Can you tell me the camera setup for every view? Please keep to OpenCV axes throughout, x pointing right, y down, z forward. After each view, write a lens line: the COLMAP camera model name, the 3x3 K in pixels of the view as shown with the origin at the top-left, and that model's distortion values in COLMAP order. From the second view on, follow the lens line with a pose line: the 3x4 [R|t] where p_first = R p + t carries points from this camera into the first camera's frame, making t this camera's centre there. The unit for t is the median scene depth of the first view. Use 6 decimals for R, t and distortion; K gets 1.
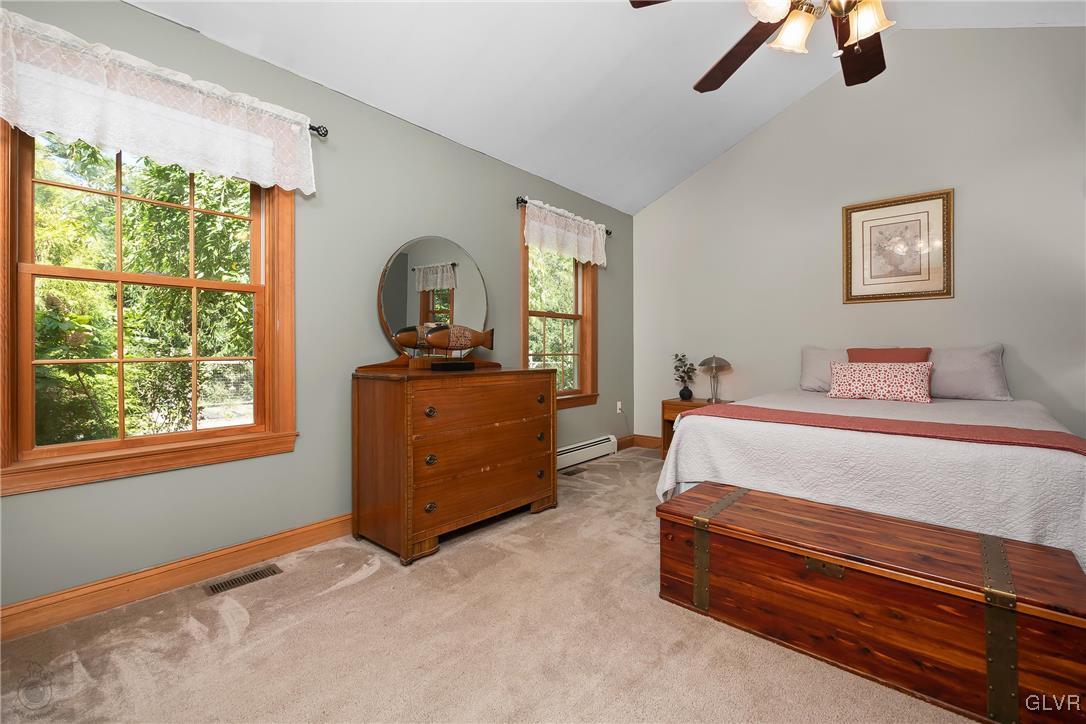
lens RADIAL K [[468.0, 0, 541.5], [0, 468.0, 352.1], [0, 0, 1]] dist [-0.008406, 0.000301]
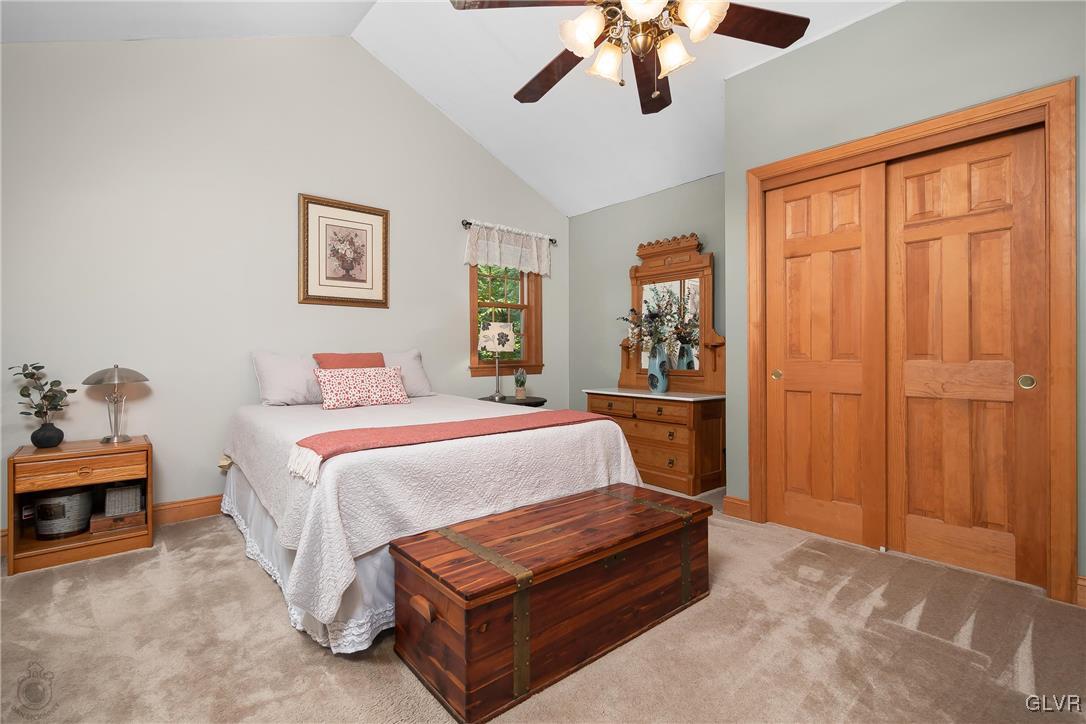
lens RADIAL K [[495.5, 0, 542.2], [0, 495.5, 360.8], [0, 0, 1]] dist [-0.002768, -0.000296]
pose [[0.144265, -0.011747, 0.989469, -0.242412], [0.010255, 0.999894, 0.010376, 0.000440], [-0.989486, 0.008650, 0.144370, 0.464535]]
